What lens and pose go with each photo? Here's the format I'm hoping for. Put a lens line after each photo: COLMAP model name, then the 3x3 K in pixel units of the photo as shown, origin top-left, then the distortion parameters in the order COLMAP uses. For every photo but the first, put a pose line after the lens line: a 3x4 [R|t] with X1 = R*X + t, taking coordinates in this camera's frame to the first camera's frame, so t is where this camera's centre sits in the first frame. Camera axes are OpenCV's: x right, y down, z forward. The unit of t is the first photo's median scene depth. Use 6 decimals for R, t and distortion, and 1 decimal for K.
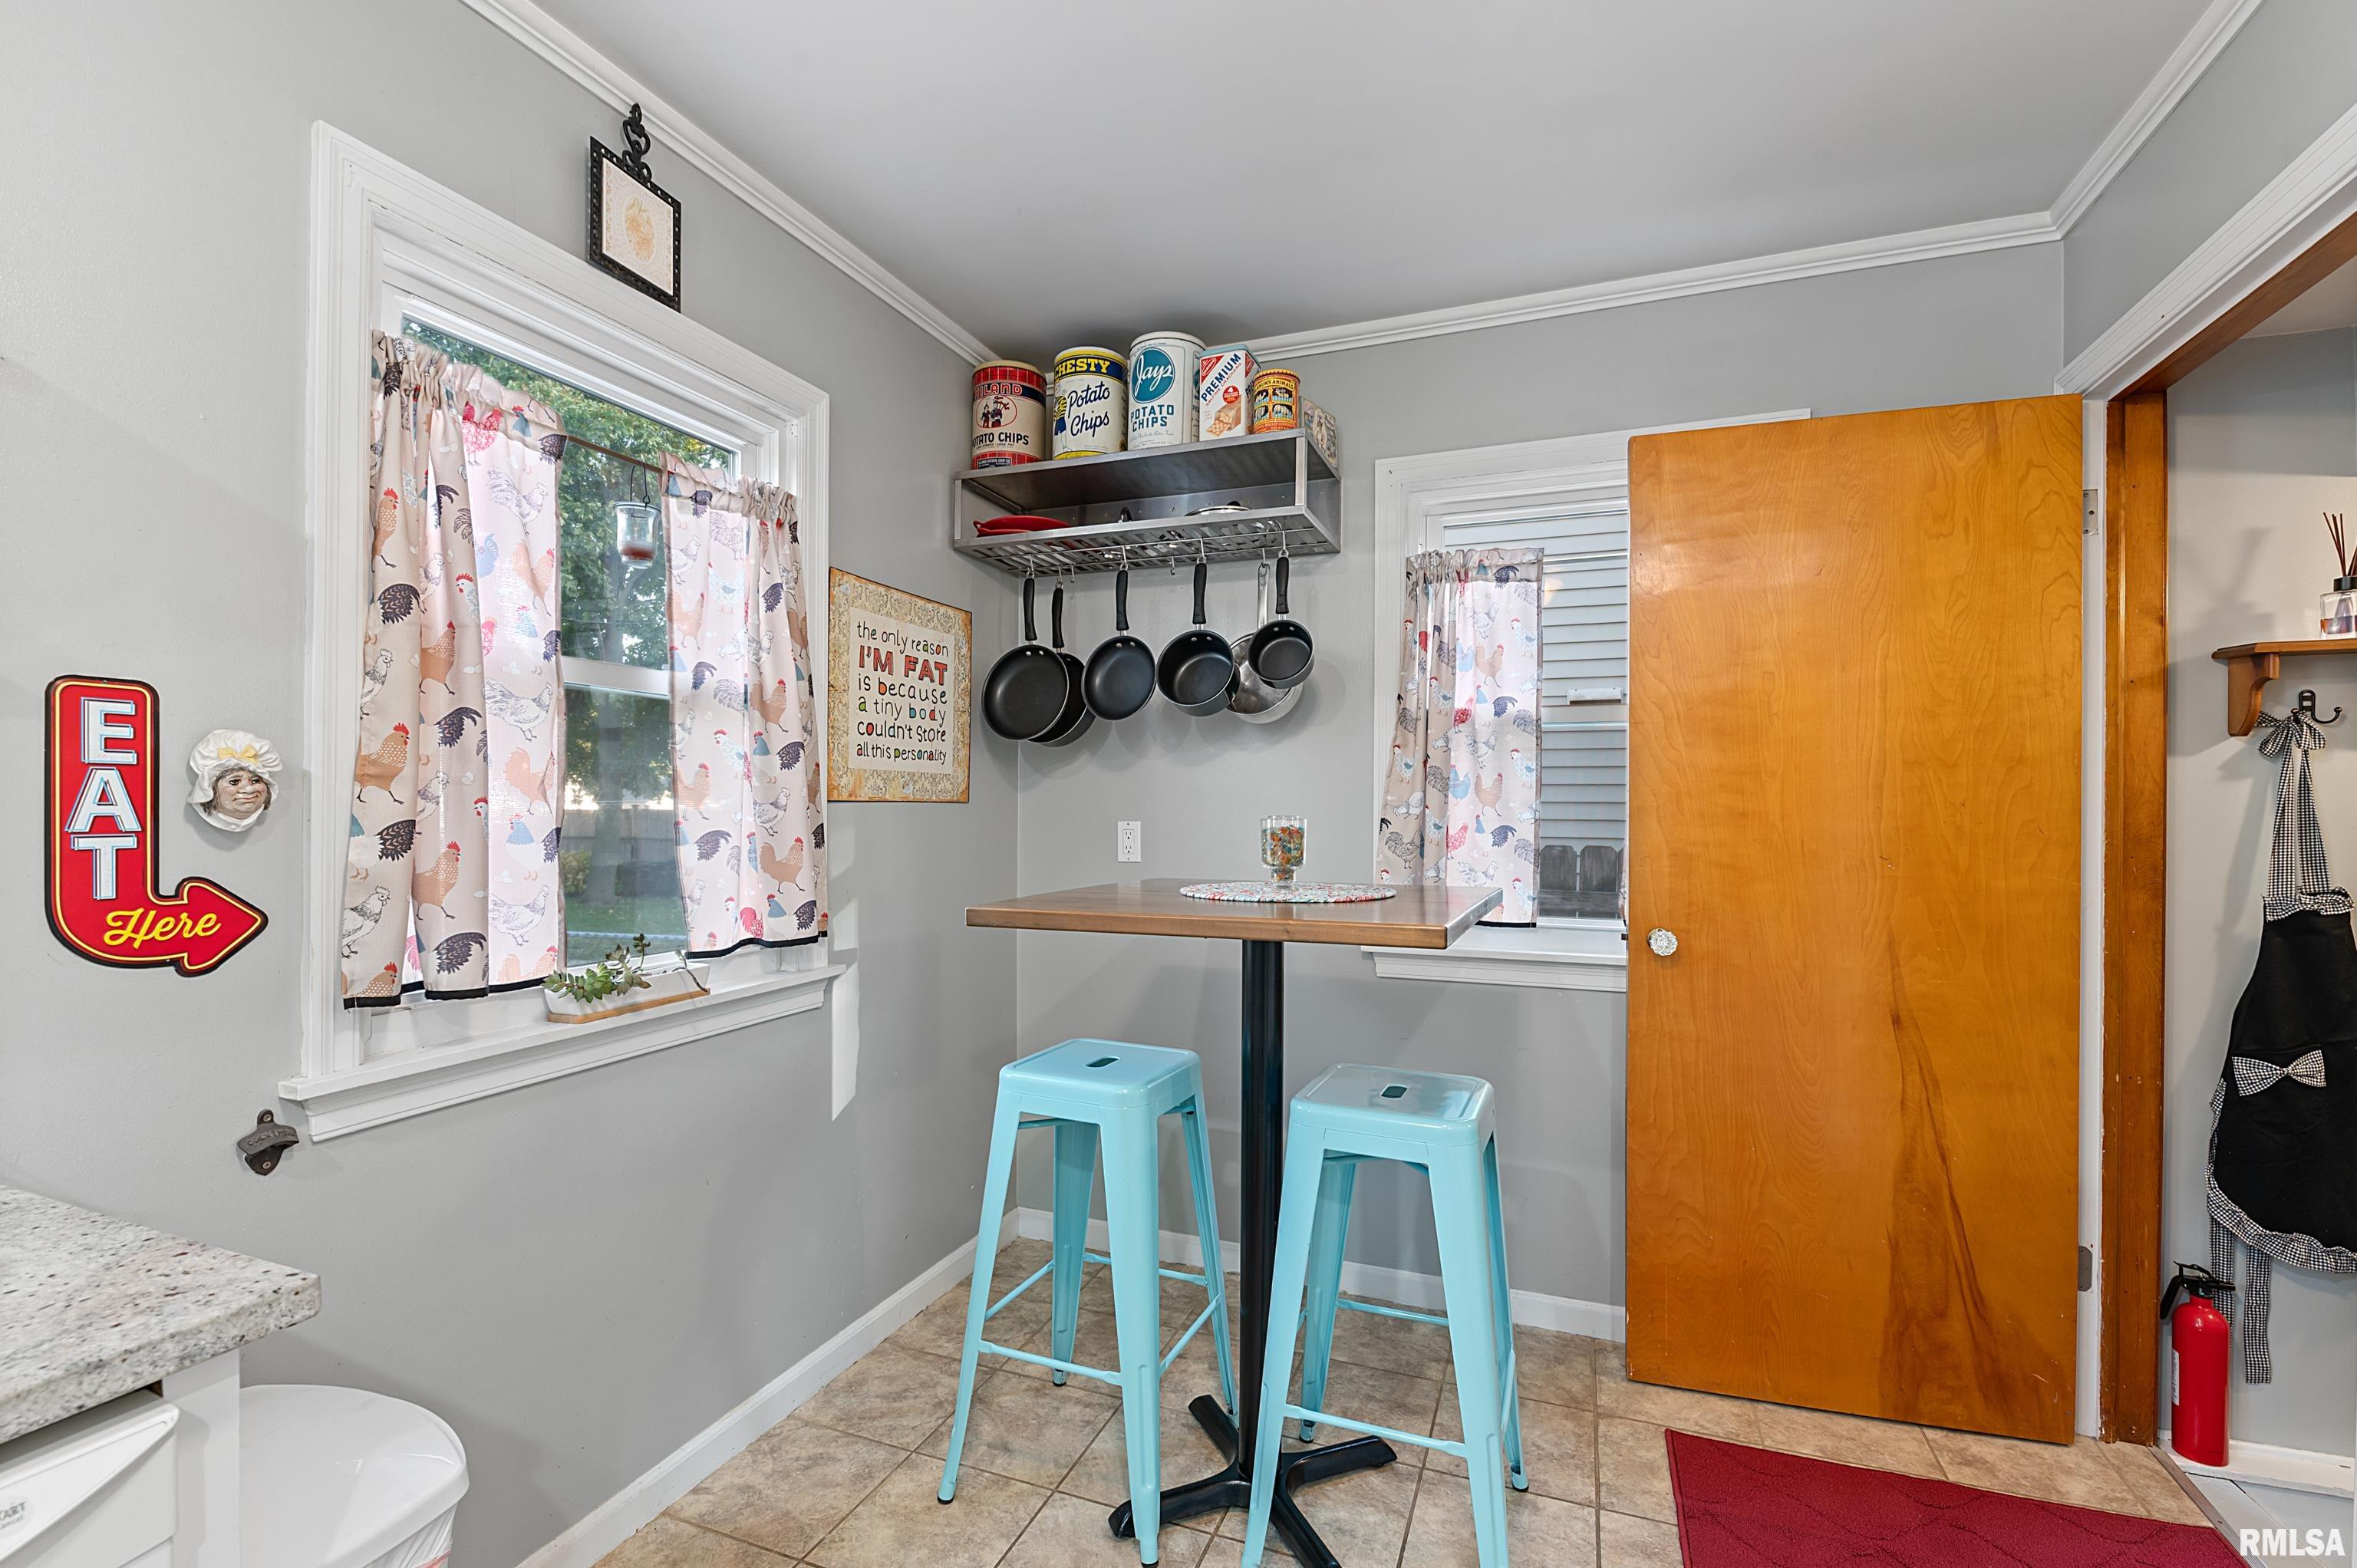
lens RADIAL K [[1013.2, 0, 1182.3], [0, 1013.2, 801.9], [0, 0, 1]] dist [-0.012039, -0.001577]
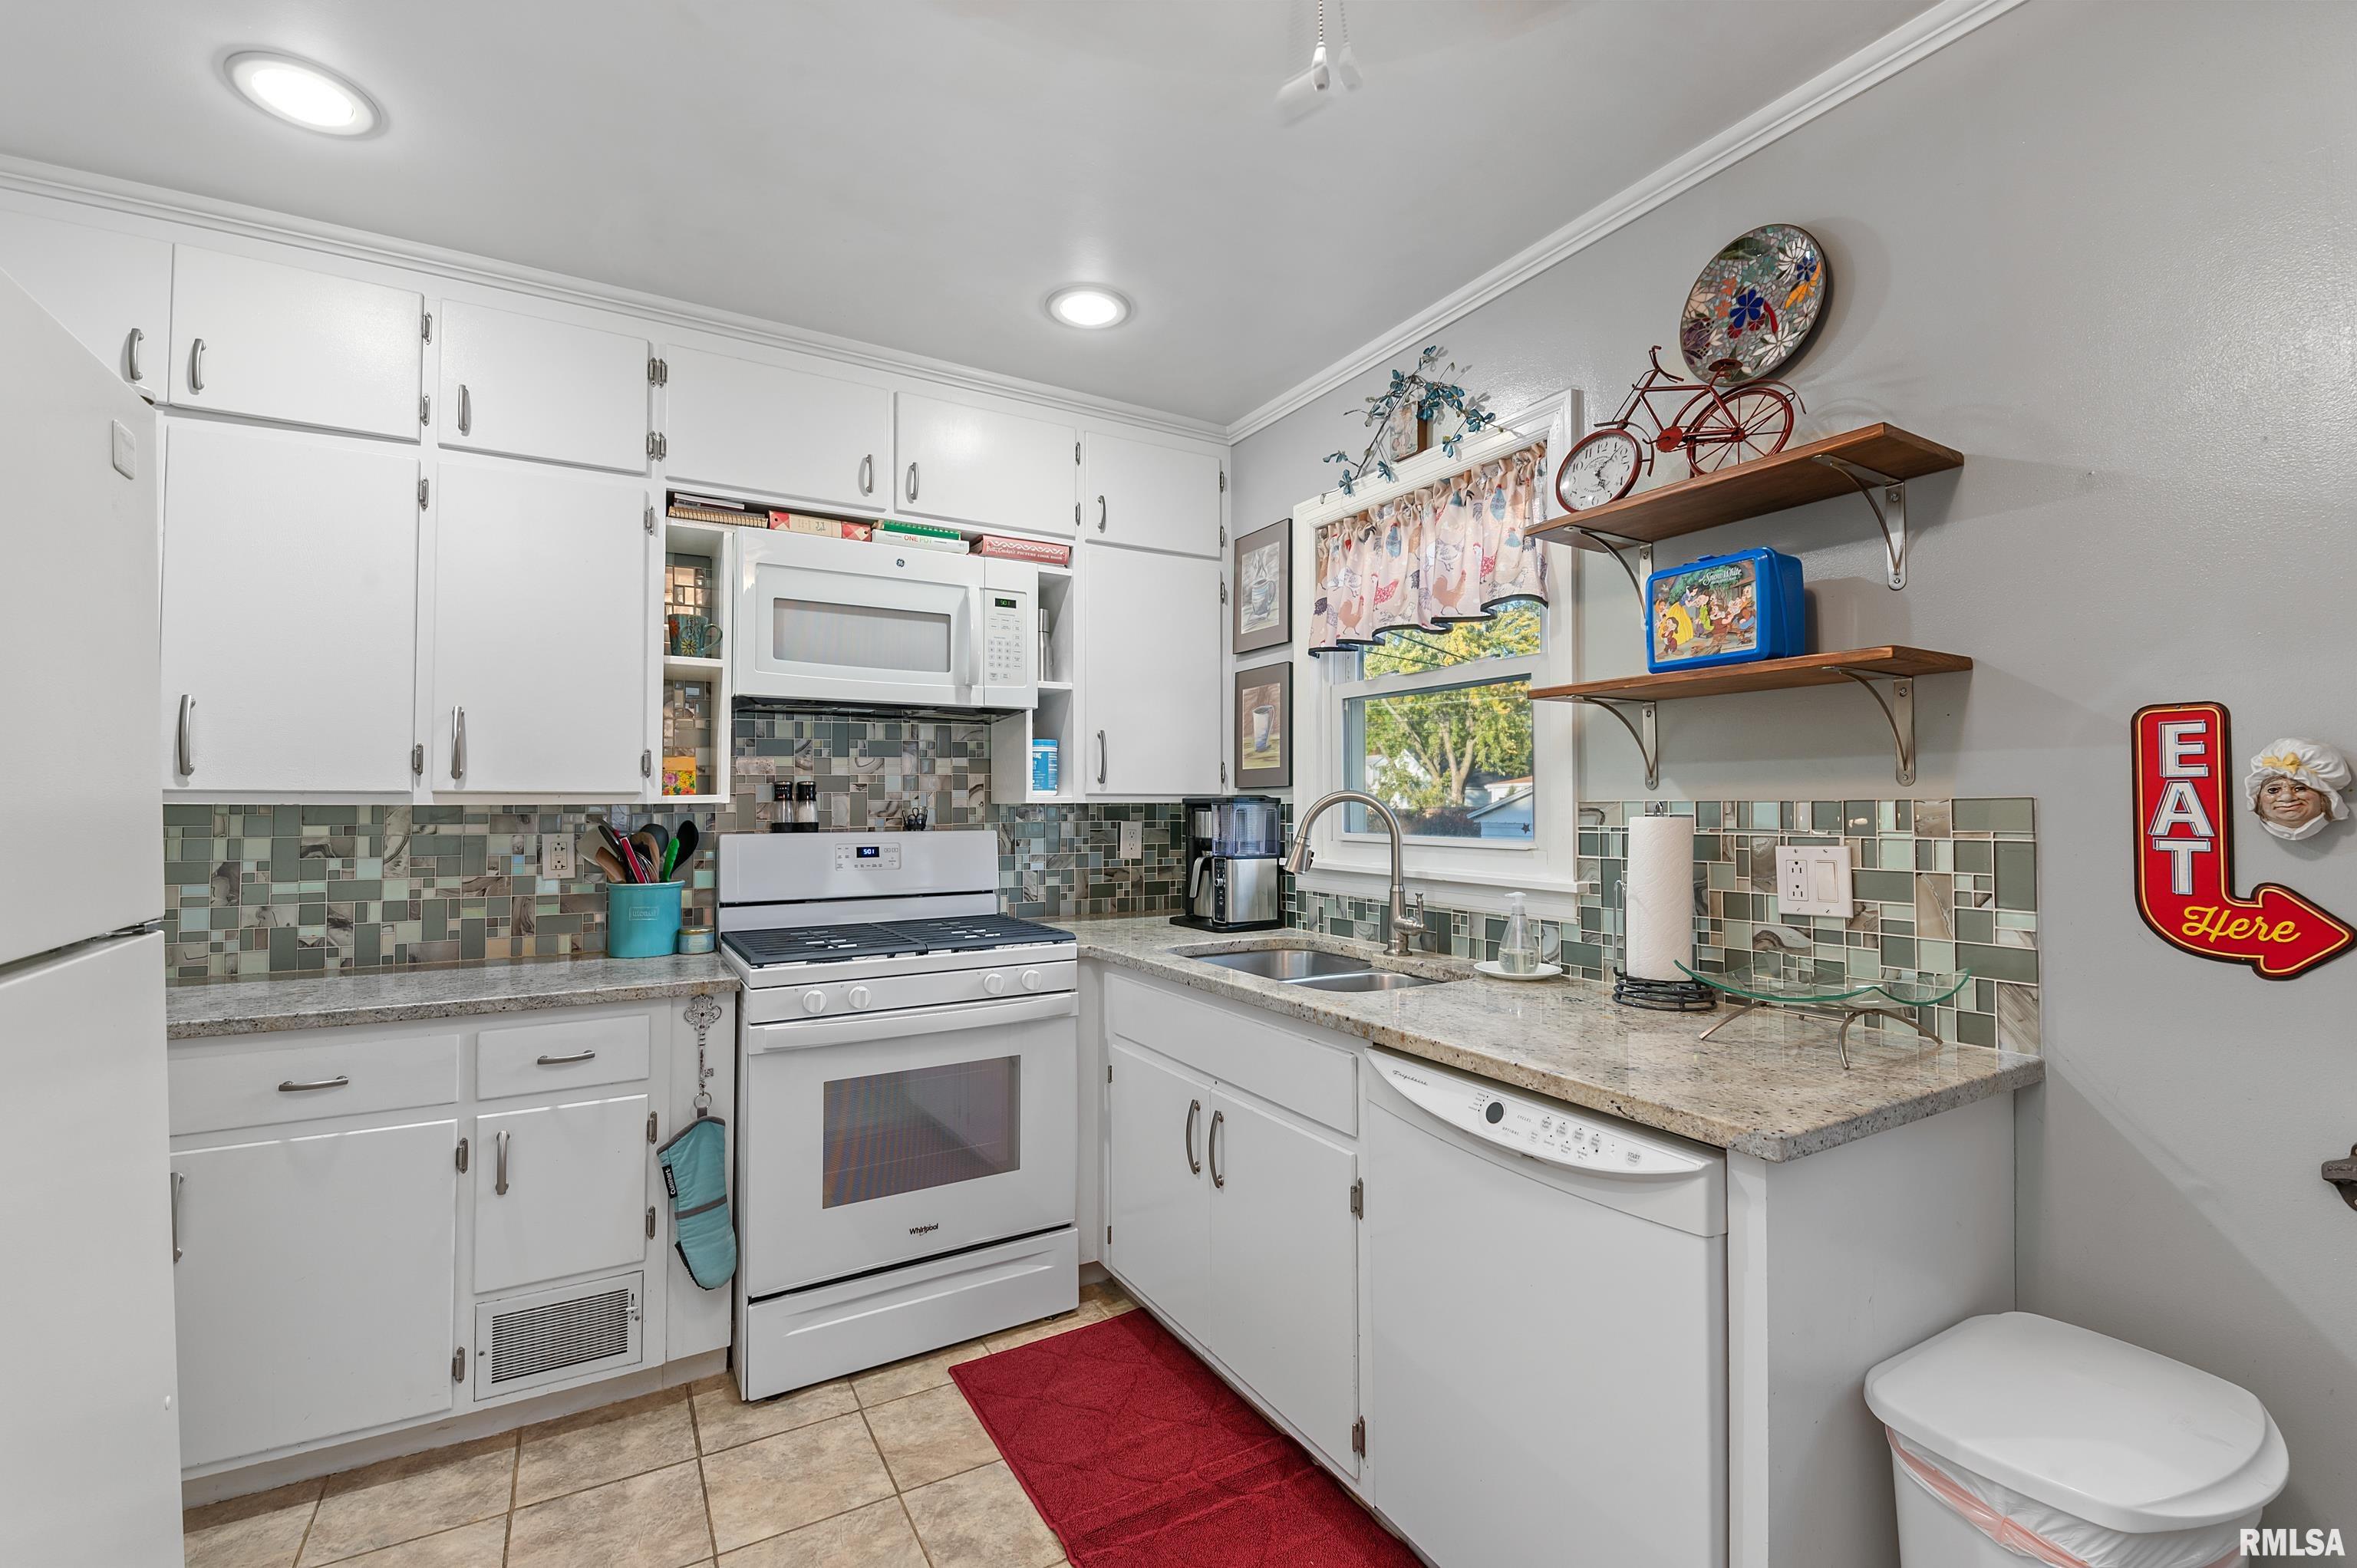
lens RADIAL K [[1013.2, 0, 1181.5], [0, 1013.2, 783.7], [0, 0, 1]] dist [-0.012039, -0.001577]
pose [[-0.623104, -0.020564, -0.781869, 0.539772], [0.000189, 0.999650, -0.026443, -0.000382], [0.782139, -0.016624, -0.622882, 0.801473]]
